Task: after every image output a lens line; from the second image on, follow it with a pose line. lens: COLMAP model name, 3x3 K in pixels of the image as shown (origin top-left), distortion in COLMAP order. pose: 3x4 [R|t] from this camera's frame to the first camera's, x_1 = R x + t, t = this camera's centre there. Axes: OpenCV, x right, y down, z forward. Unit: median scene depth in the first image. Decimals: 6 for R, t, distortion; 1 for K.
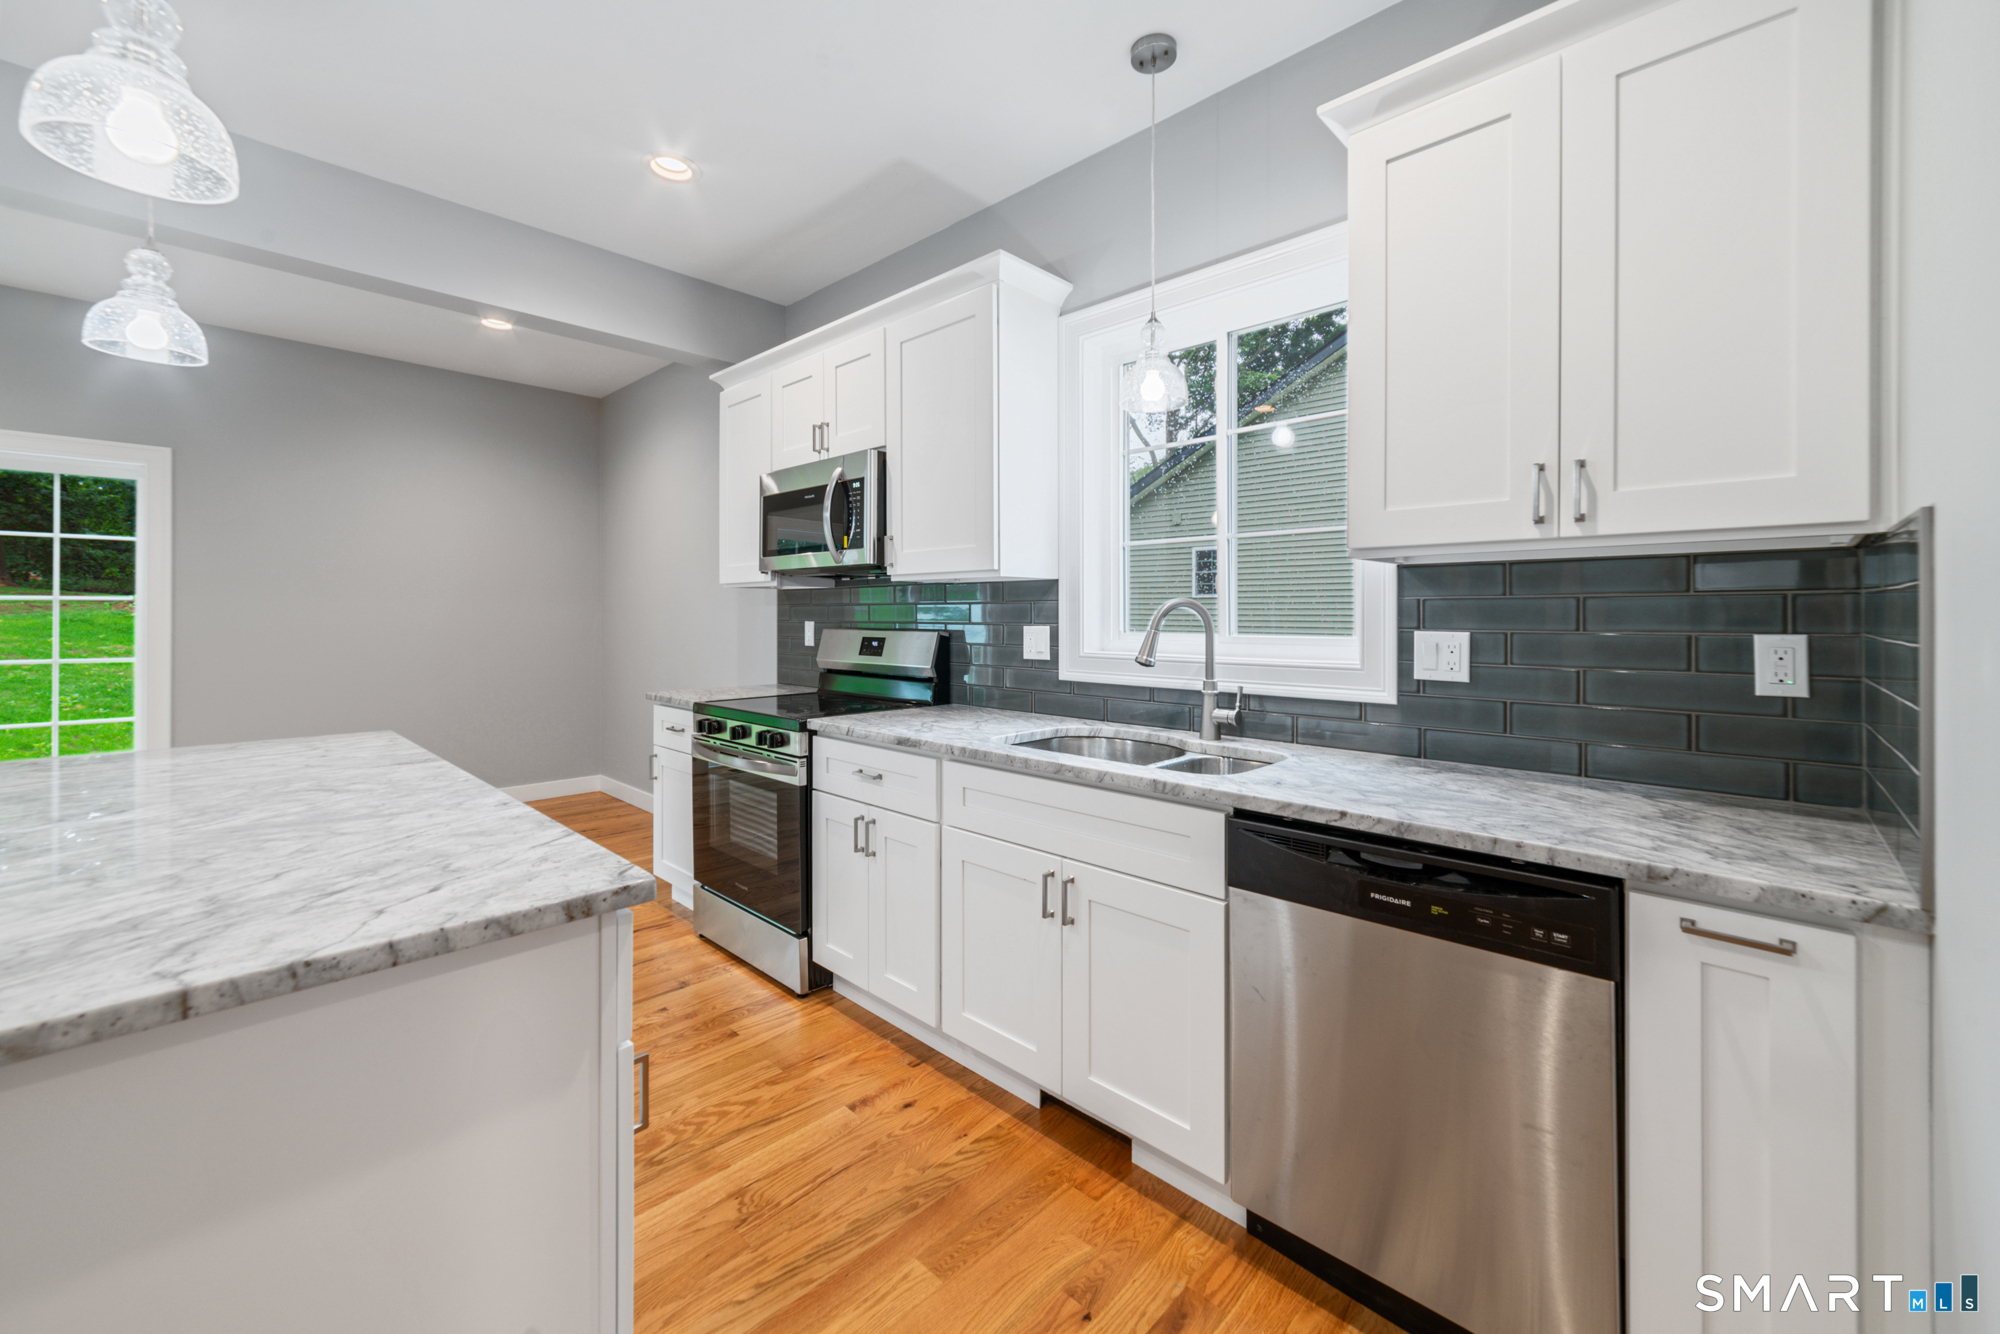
lens RADIAL K [[788.8, 0, 995.8], [0, 788.8, 619.1], [0, 0, 1]] dist [0.001337, 0.000203]
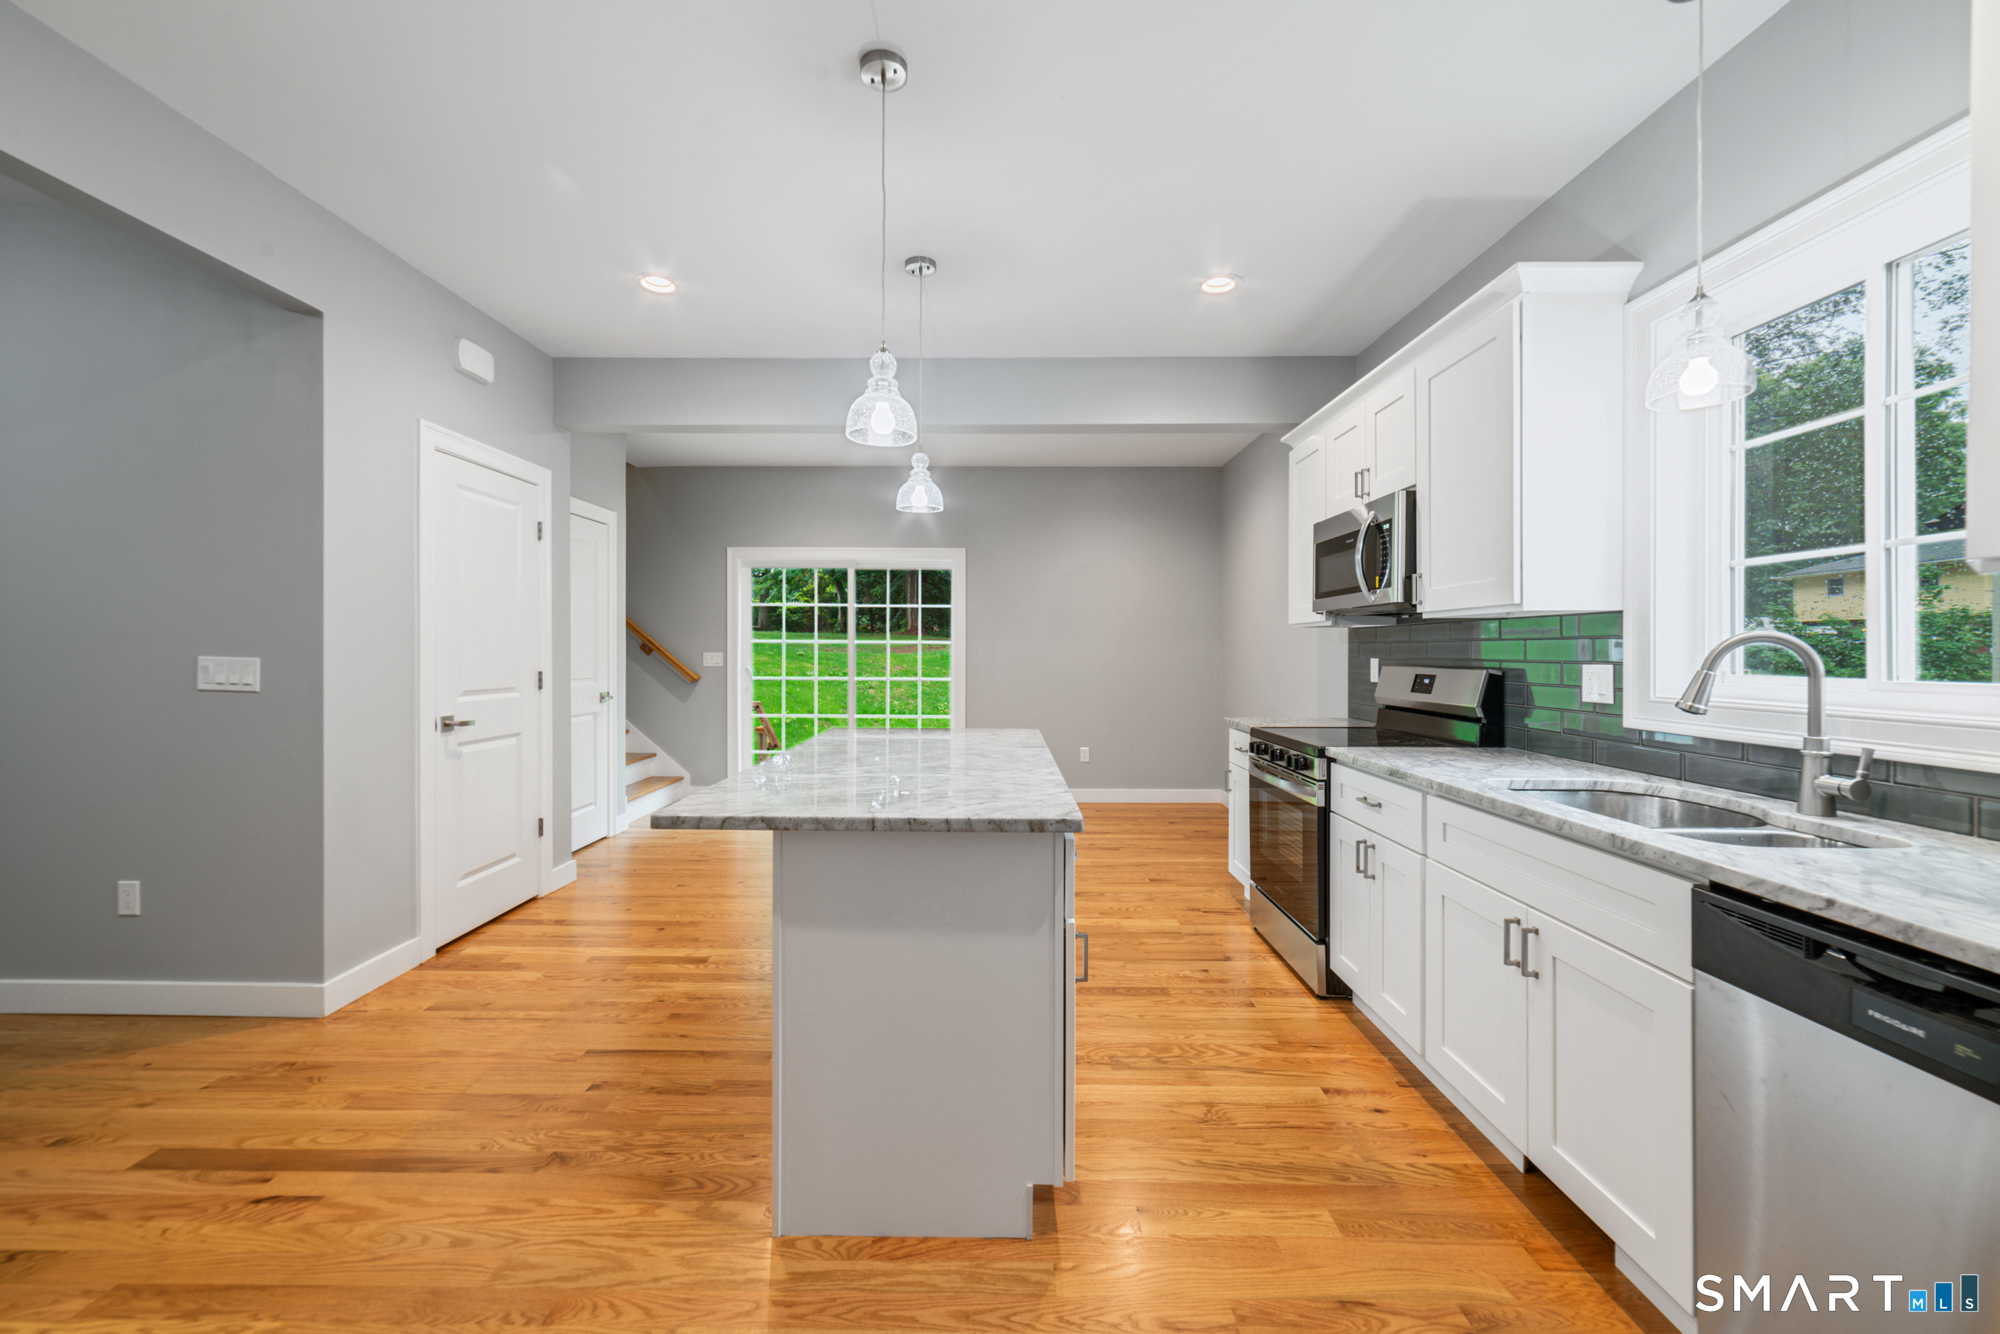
lens RADIAL K [[788.8, 0, 1006.0], [0, 788.8, 661.4], [0, 0, 1]] dist [0.001337, 0.000203]
pose [[0.696322, 0.009034, -0.717672, 0.260283], [-0.004216, 0.999955, 0.008497, 0.000534], [0.717717, -0.002891, 0.696329, -0.090701]]
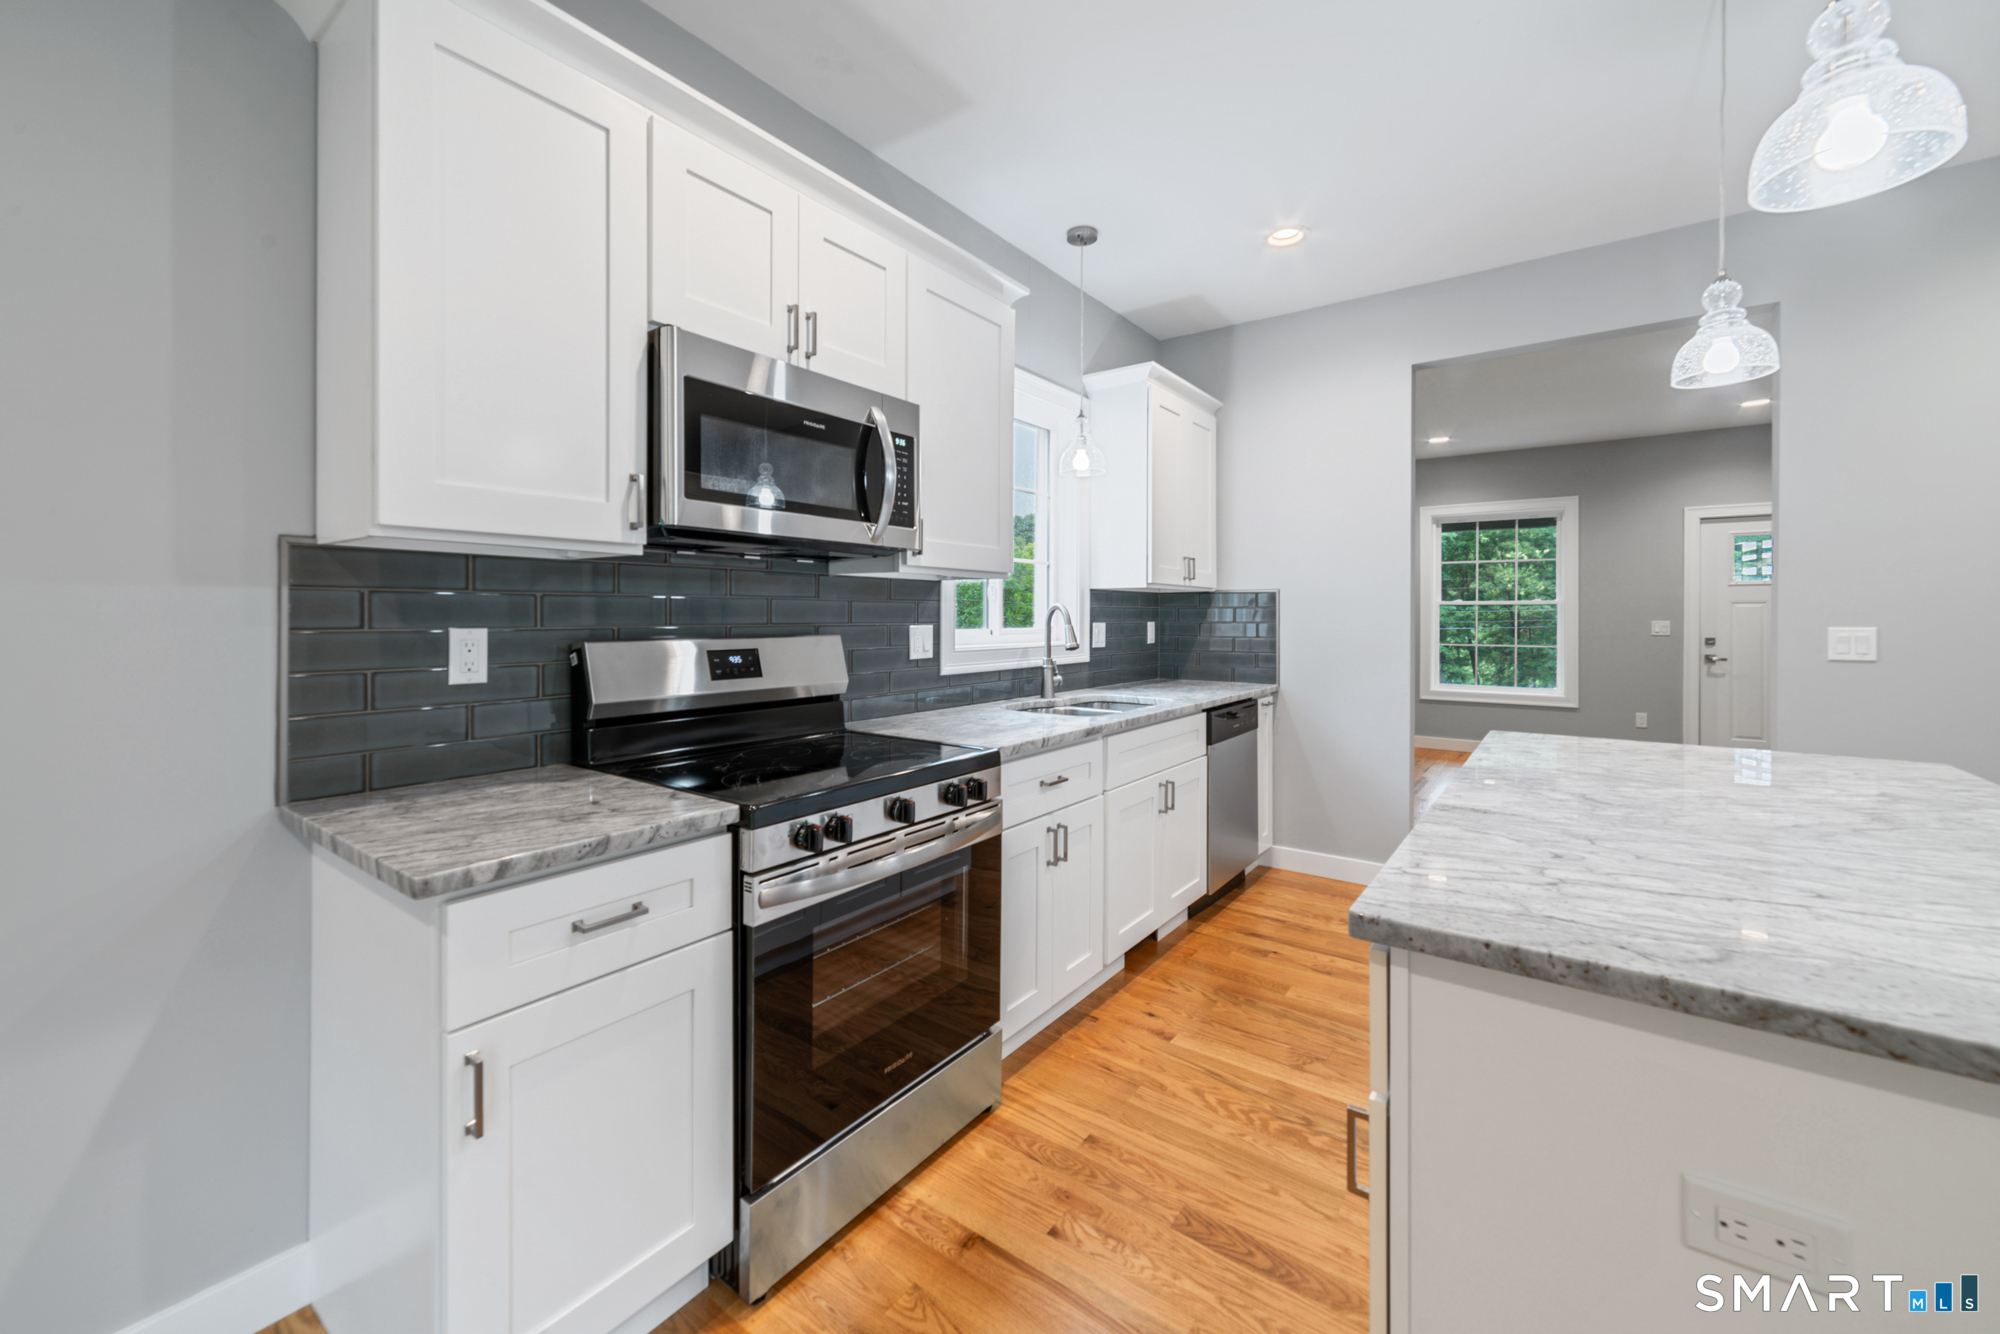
lens RADIAL K [[788.8, 0, 998.6], [0, 788.8, 617.3], [0, 0, 1]] dist [0.001337, 0.000203]
pose [[-0.125189, -0.005268, 0.992119, -1.122261], [0.002739, 0.999980, 0.005655, -0.008070], [-0.992129, 0.003425, -0.125172, 1.201937]]
